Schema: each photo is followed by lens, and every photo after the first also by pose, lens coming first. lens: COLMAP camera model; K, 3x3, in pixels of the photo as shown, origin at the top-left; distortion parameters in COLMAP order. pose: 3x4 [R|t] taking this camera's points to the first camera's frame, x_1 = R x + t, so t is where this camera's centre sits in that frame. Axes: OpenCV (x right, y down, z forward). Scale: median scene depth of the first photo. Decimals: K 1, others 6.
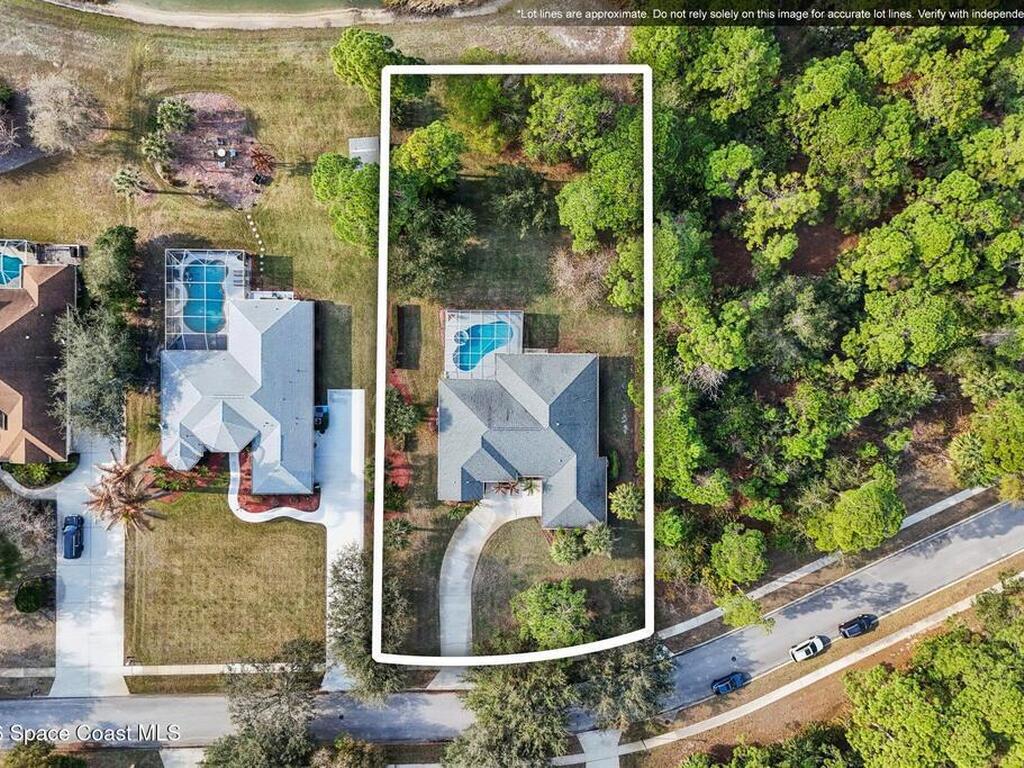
lens RADIAL K [[855.6, 0, 512.0], [0, 855.6, 384.0], [0, 0, 1]] dist [0.071005, -0.094910]
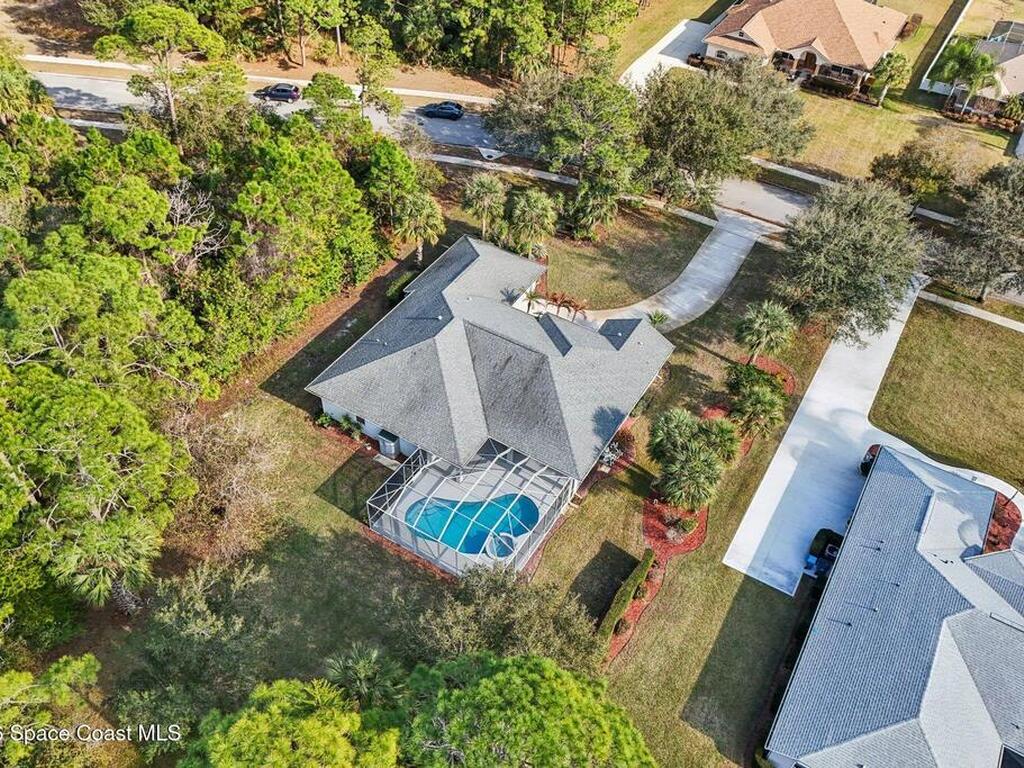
lens RADIAL K [[855.6, 0, 512.0], [0, 855.6, 384.0], [0, 0, 1]] dist [0.071005, -0.094910]
pose [[-0.856049, -0.416838, 0.305658, -0.178728], [0.510799, -0.591649, 0.623727, -0.306310], [-0.079152, 0.690070, 0.719401, 0.582421]]
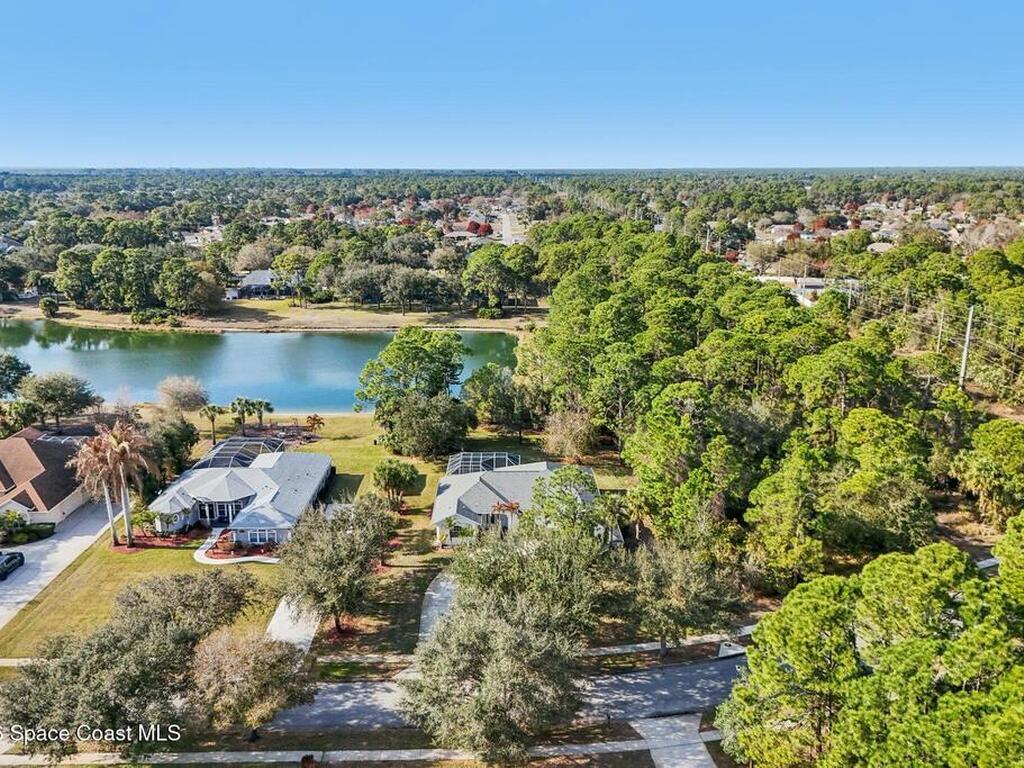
lens RADIAL K [[855.6, 0, 512.0], [0, 855.6, 384.0], [0, 0, 1]] dist [0.071005, -0.094910]
pose [[0.998963, -0.045524, 0.000485, 0.005271], [0.011796, 0.248513, -0.968557, 0.948910], [0.043972, 0.967558, 0.248793, 0.621401]]
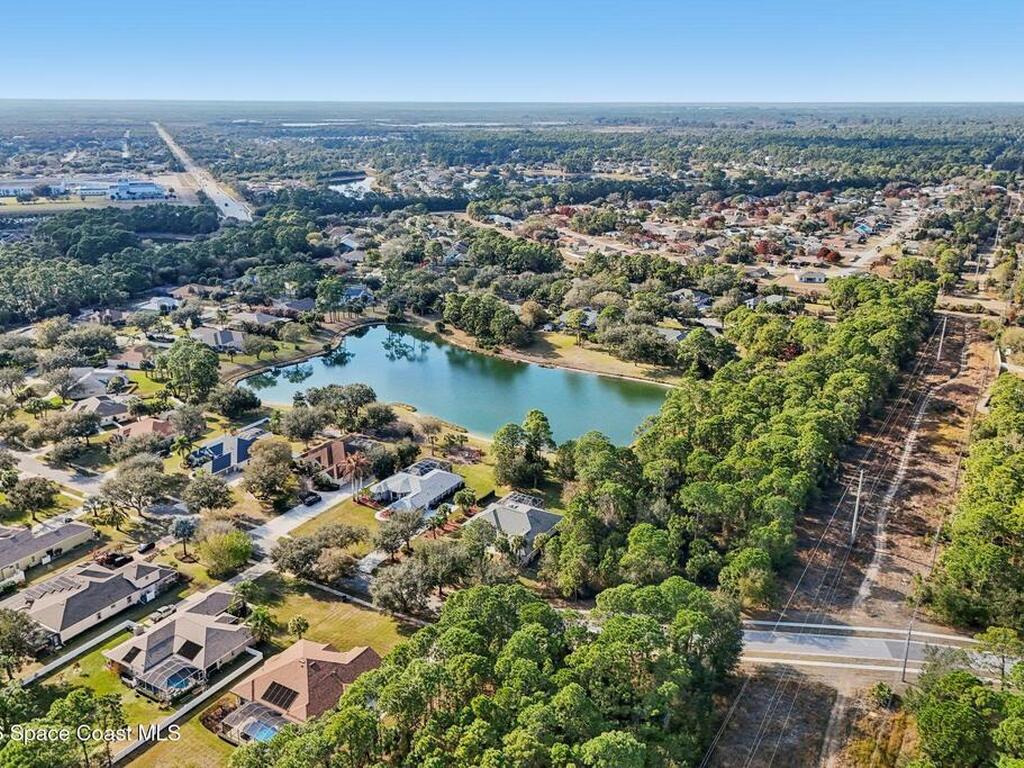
lens RADIAL K [[855.7, 0, 512.0], [0, 855.7, 384.0], [0, 0, 1]] dist [0.130640, -0.225877]
pose [[0.855228, 0.120100, -0.504144, 0.957423], [-0.516818, 0.269971, -0.812413, 1.562660], [0.038533, 0.955349, 0.292956, 0.104810]]
